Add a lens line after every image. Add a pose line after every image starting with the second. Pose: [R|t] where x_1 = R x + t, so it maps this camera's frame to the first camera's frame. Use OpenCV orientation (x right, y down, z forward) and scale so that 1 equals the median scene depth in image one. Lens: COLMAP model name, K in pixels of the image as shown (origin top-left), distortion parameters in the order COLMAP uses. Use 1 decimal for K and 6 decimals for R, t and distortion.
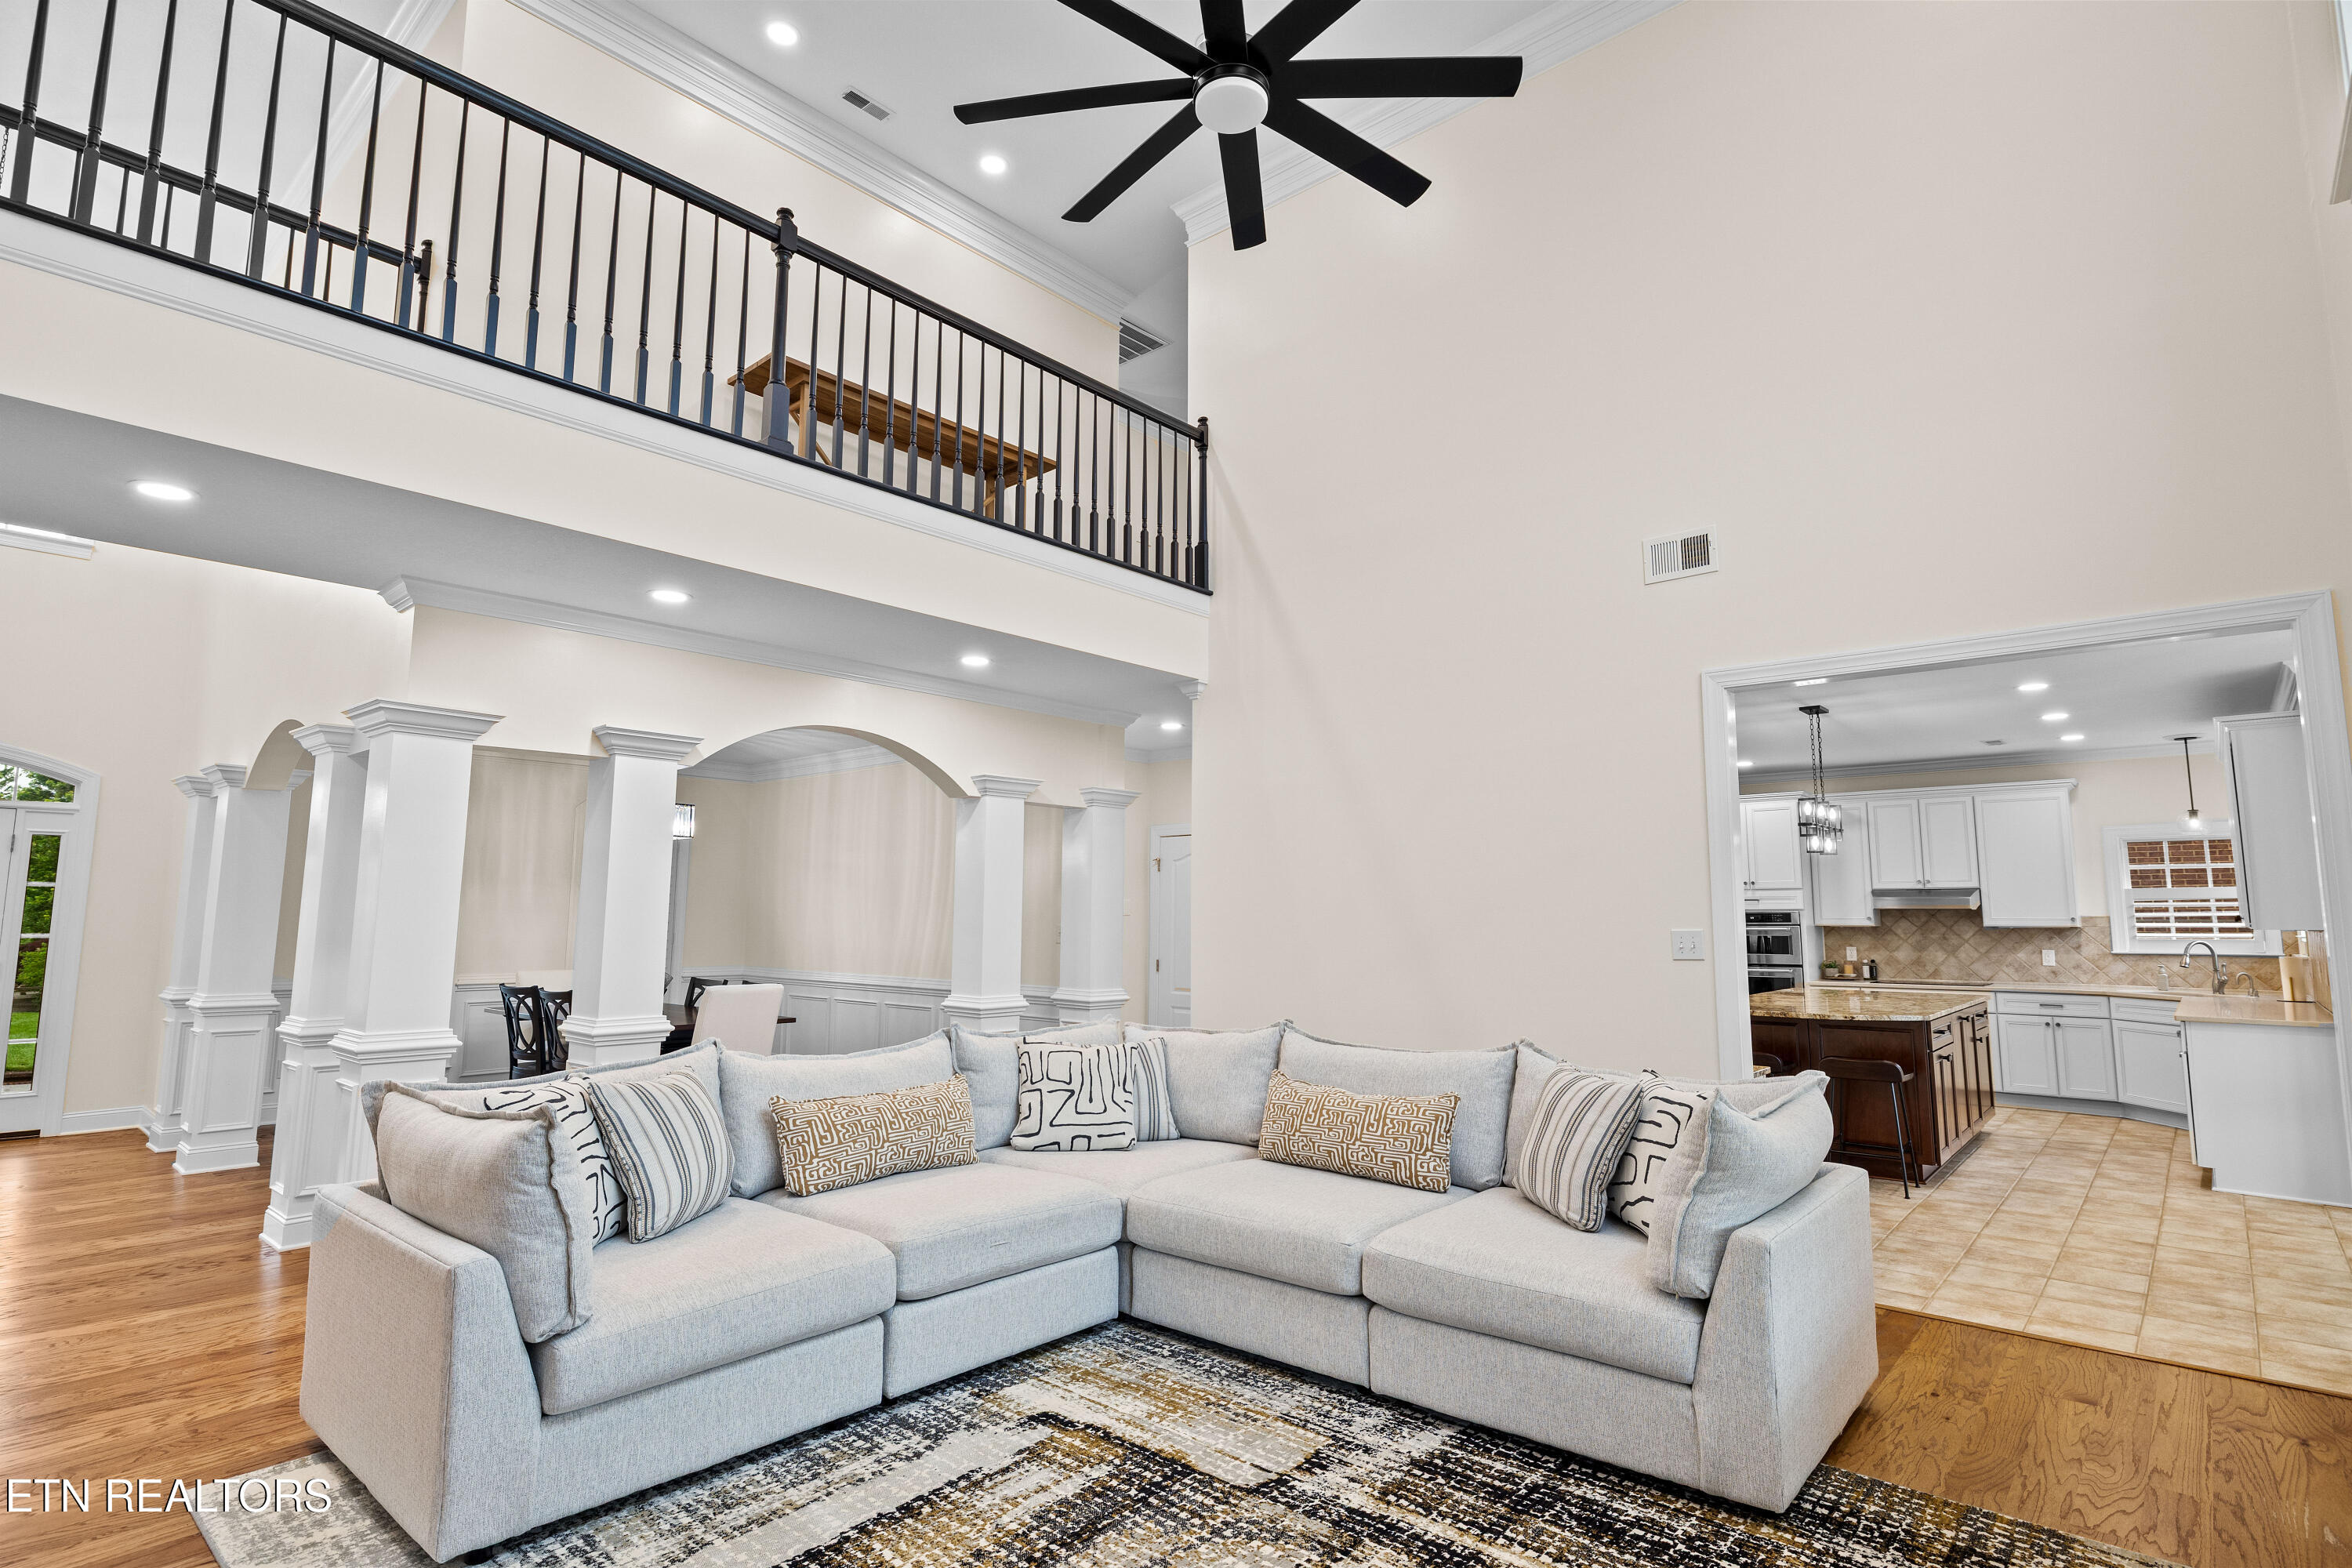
lens RADIAL K [[1194.7, 0, 1177.1], [0, 1194.7, 781.8], [0, 0, 1]] dist [-0.000366, -0.000696]
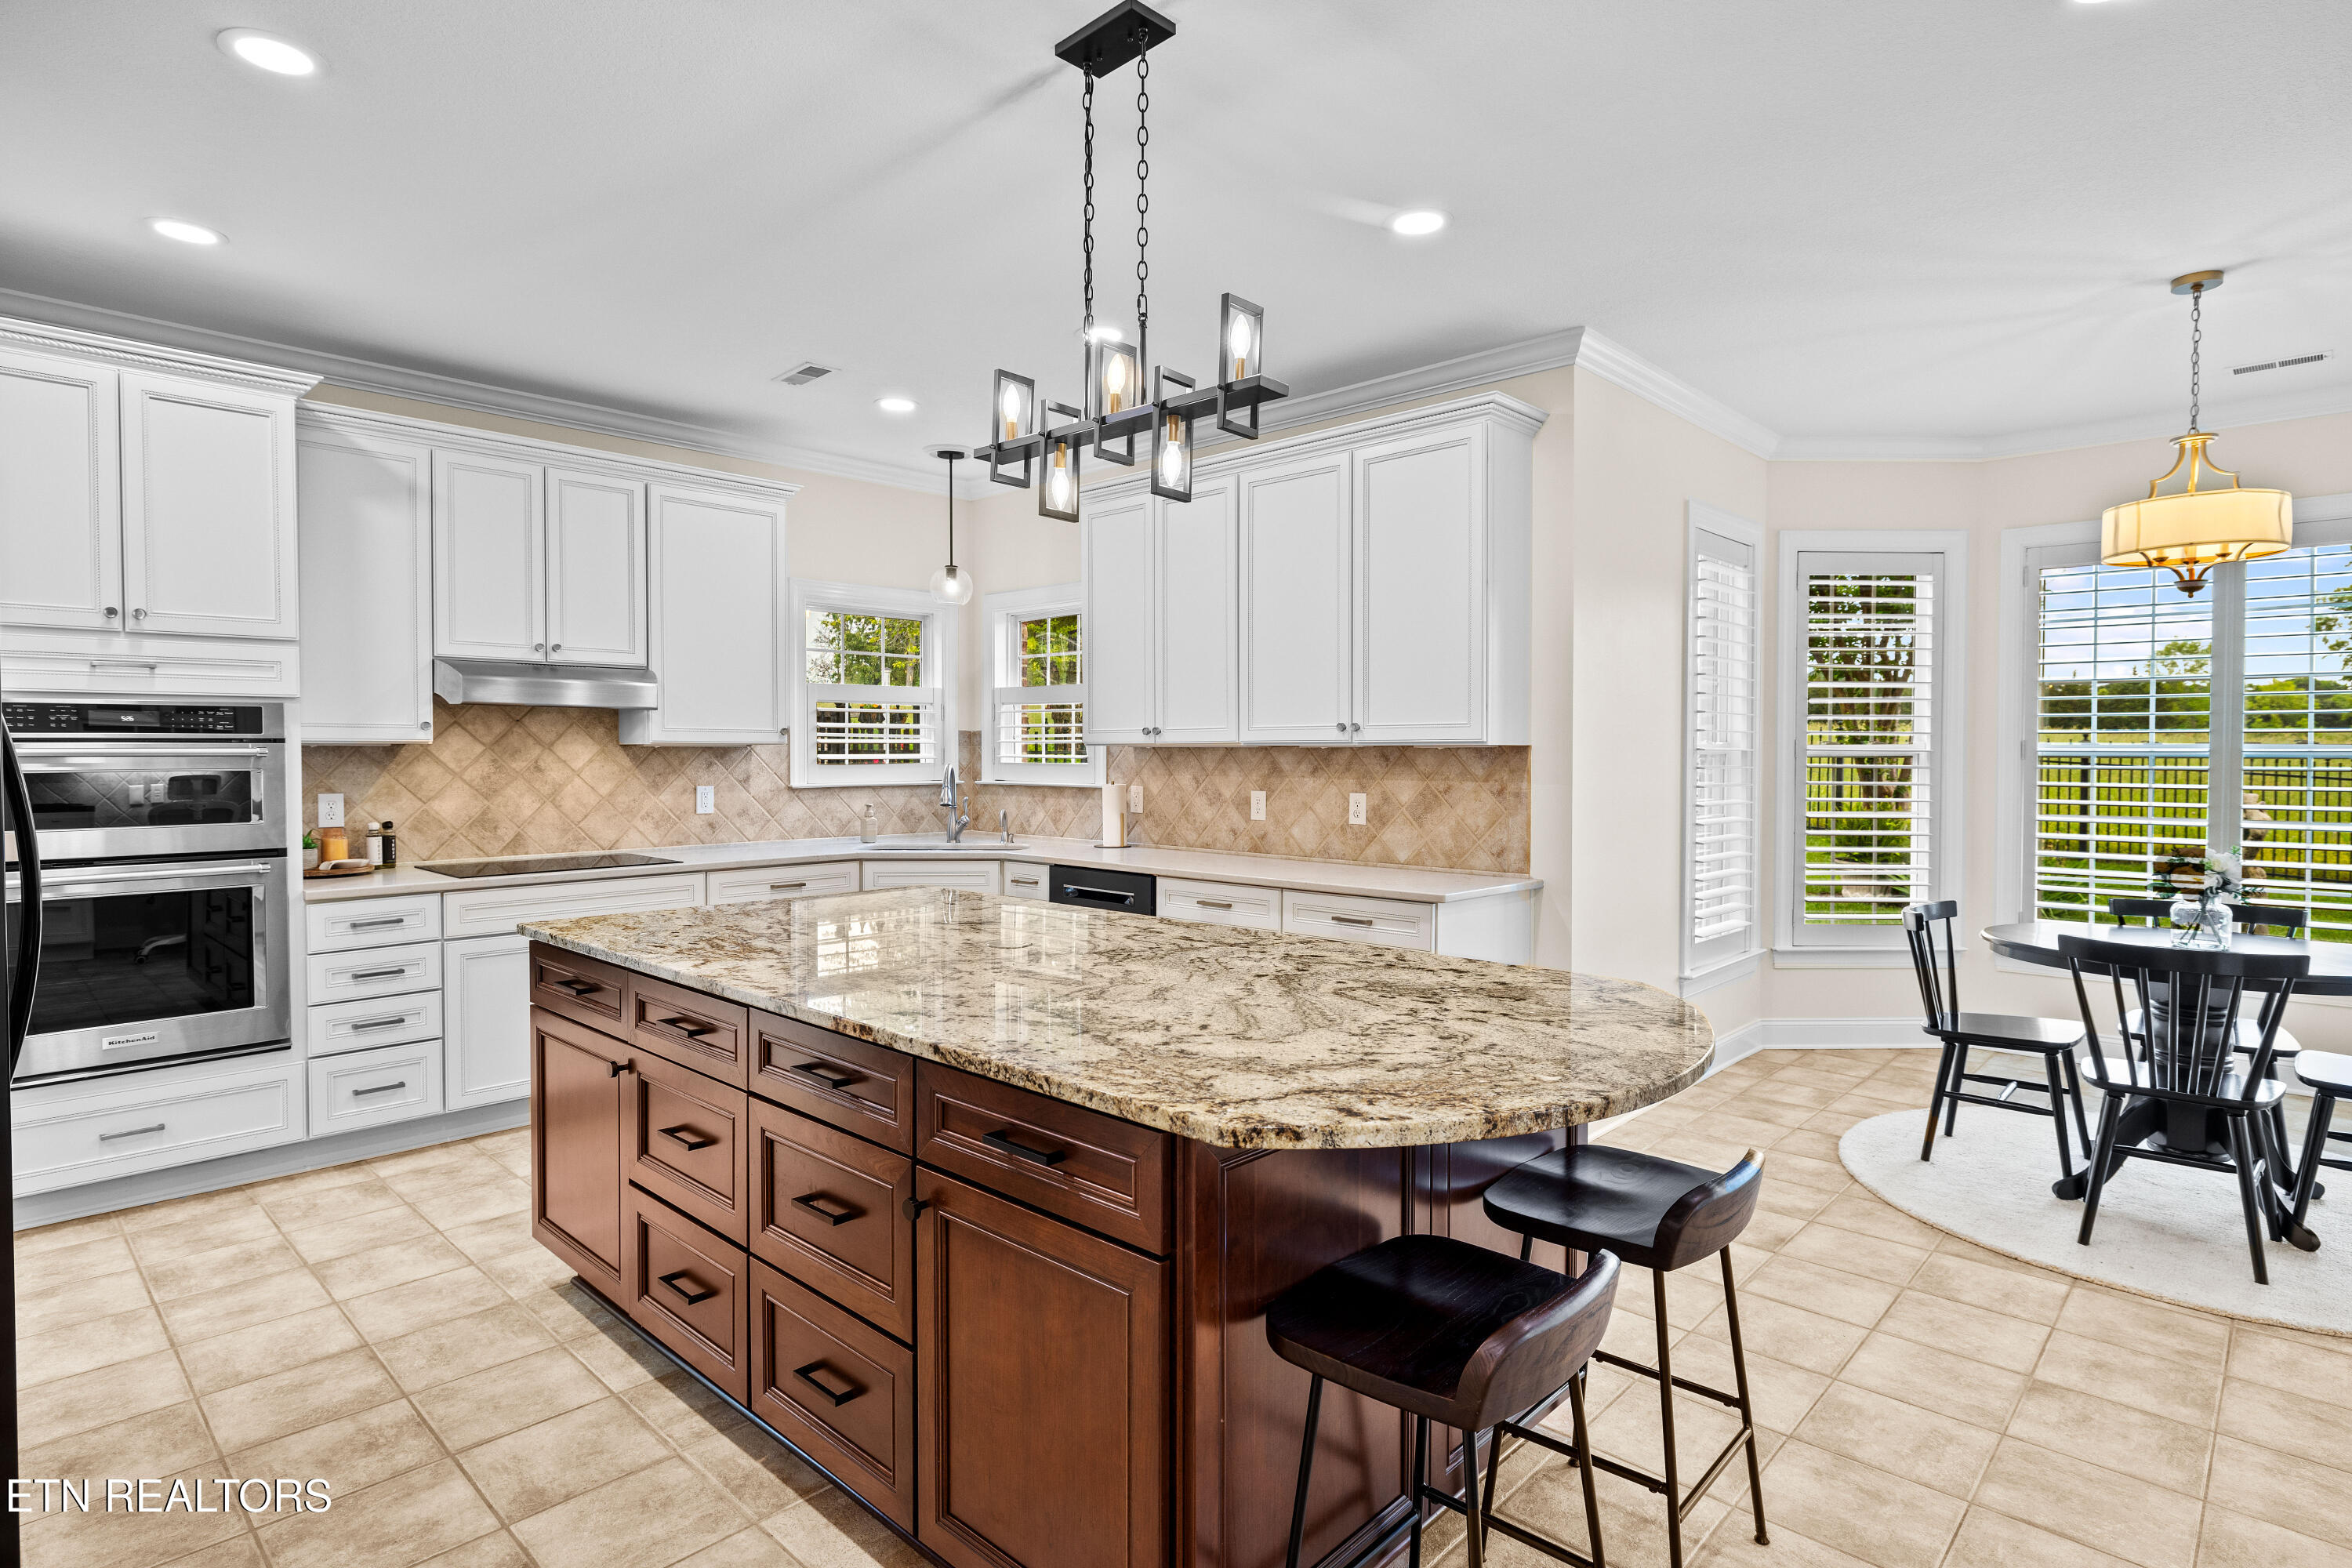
lens RADIAL K [[1194.7, 0, 1177.6], [0, 1194.7, 775.8], [0, 0, 1]] dist [-0.000366, -0.000696]
pose [[0.034631, -0.028453, 0.998995, 0.177588], [-0.119584, 0.992295, 0.032408, 0.090584], [-0.992220, -0.120586, 0.030961, 0.753663]]
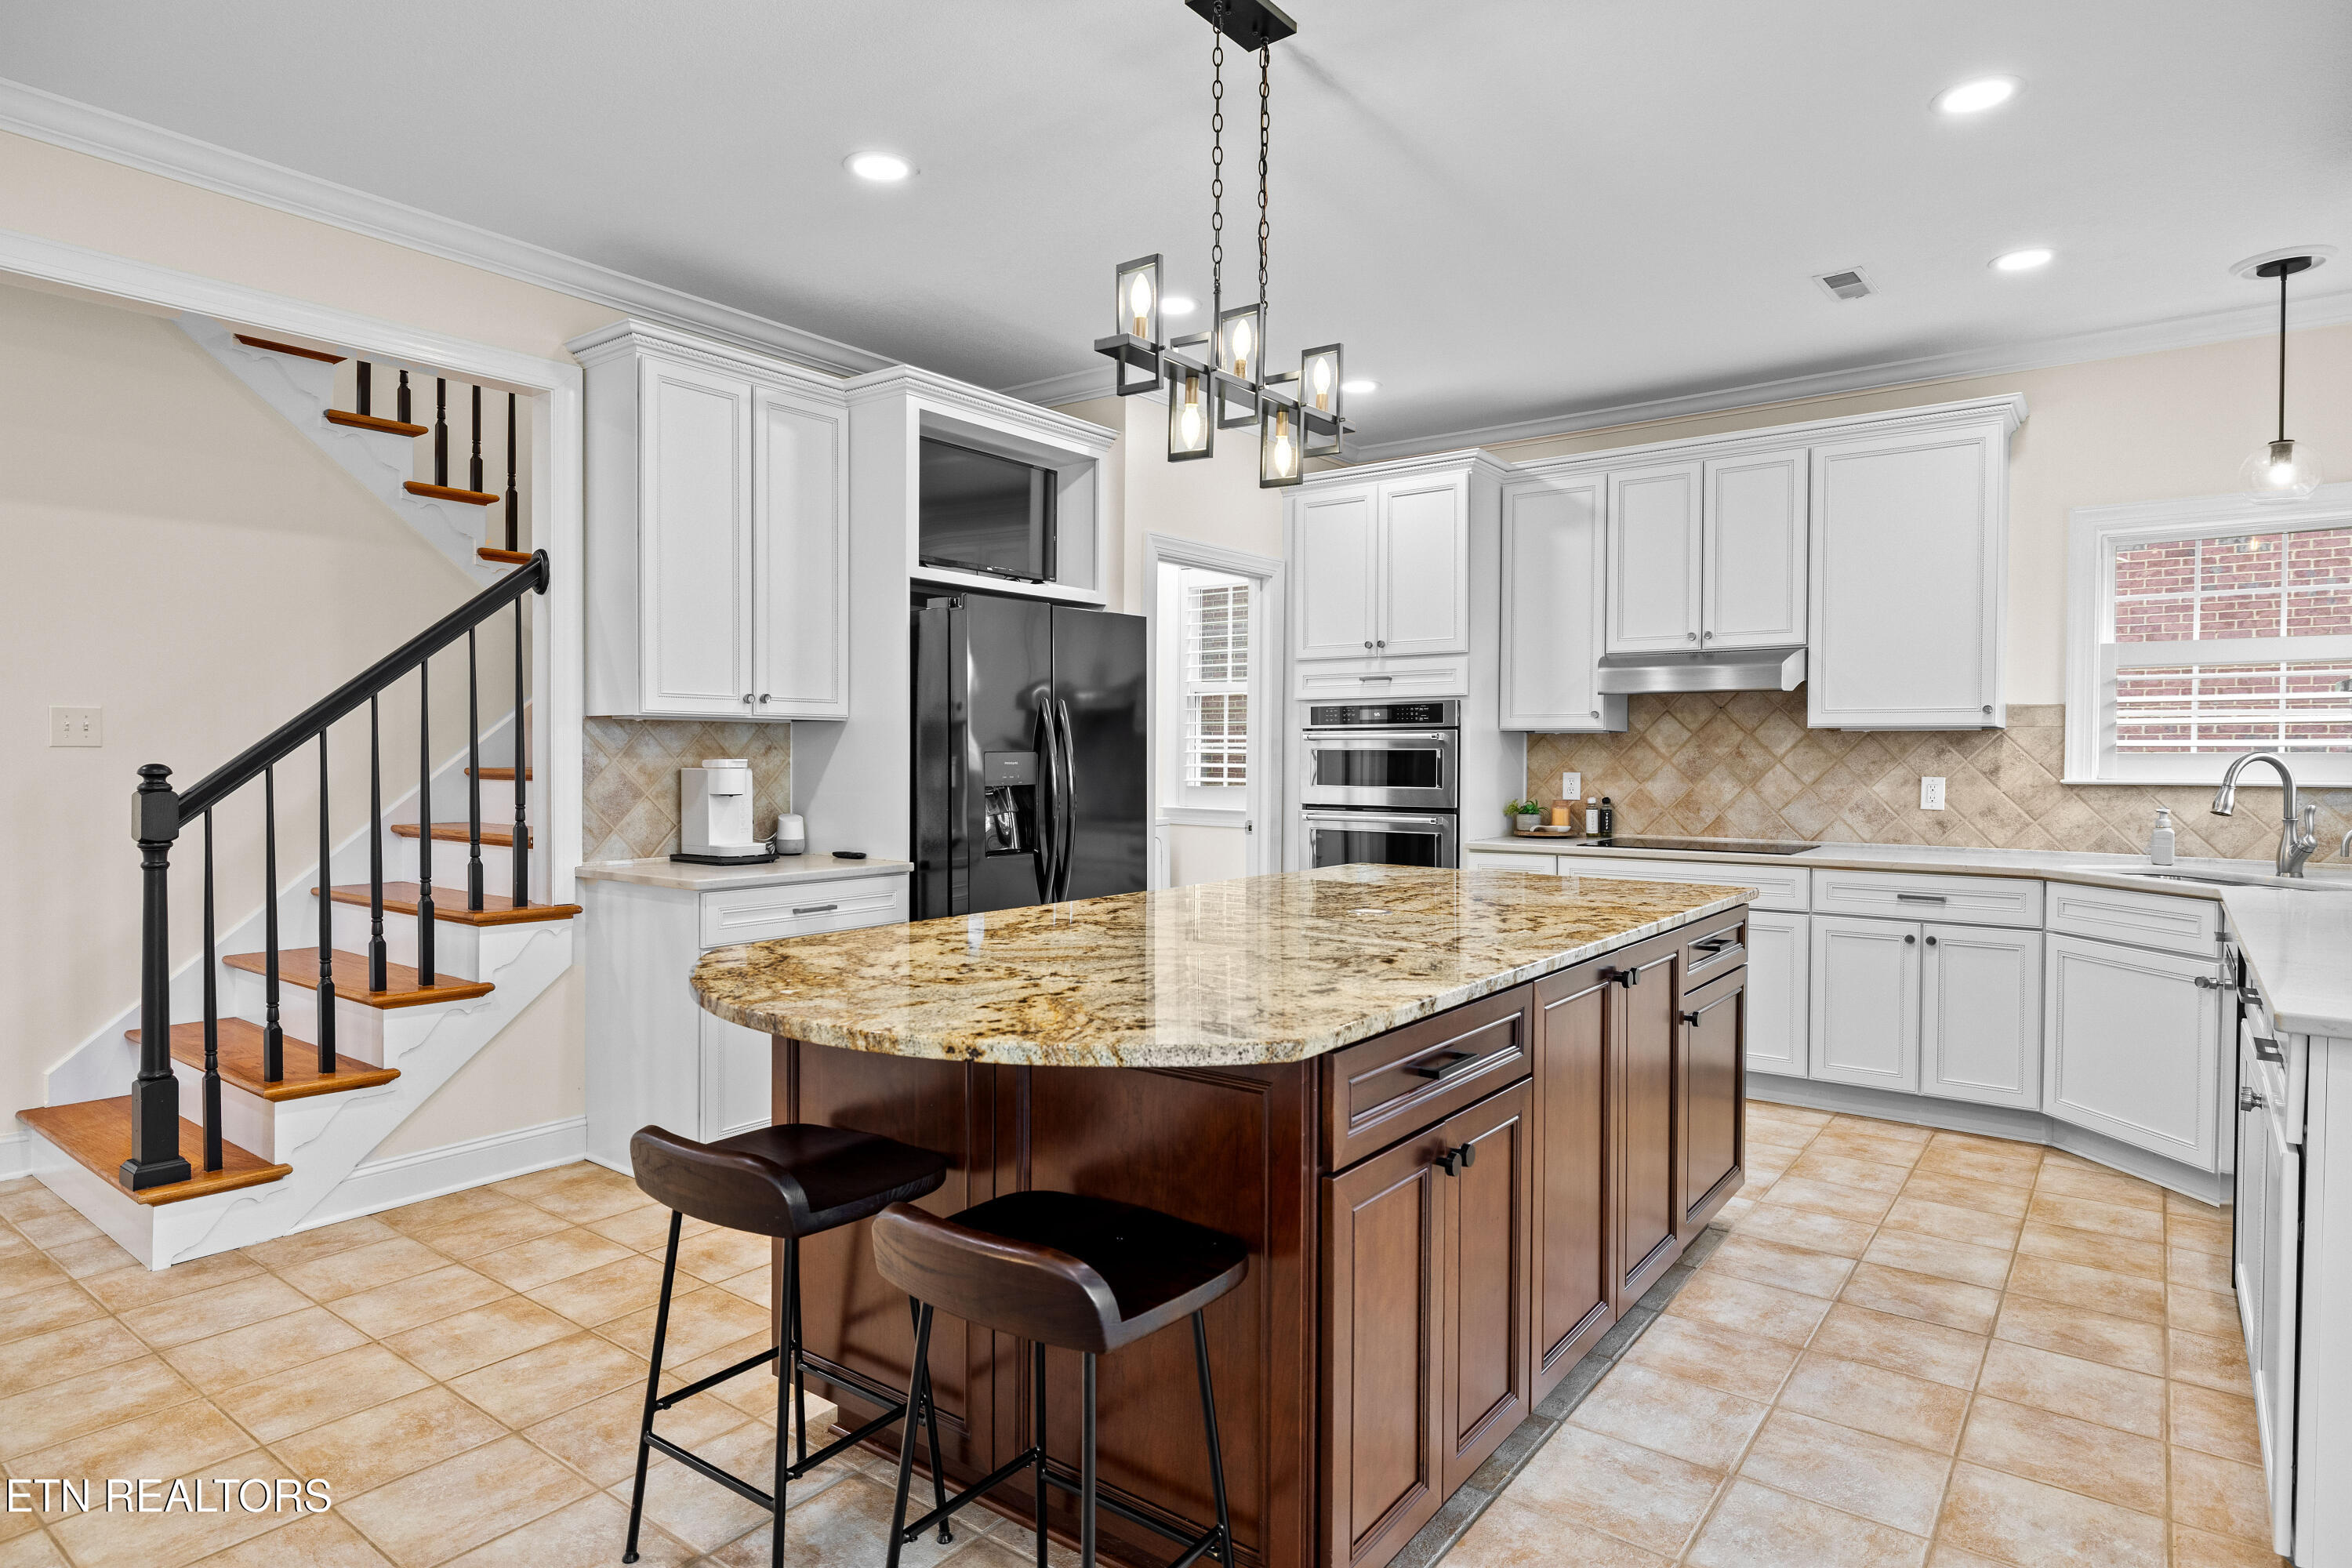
lens RADIAL K [[1315.6, 0, 1191.6], [0, 1315.6, 789.7], [0, 0, 1]] dist [-0.004122, 0.001268]
pose [[0.996788, -0.004381, 0.079966, 0.388831], [-0.007210, 0.989540, 0.144078, 0.071989], [-0.079761, -0.144192, 0.986330, 0.501701]]
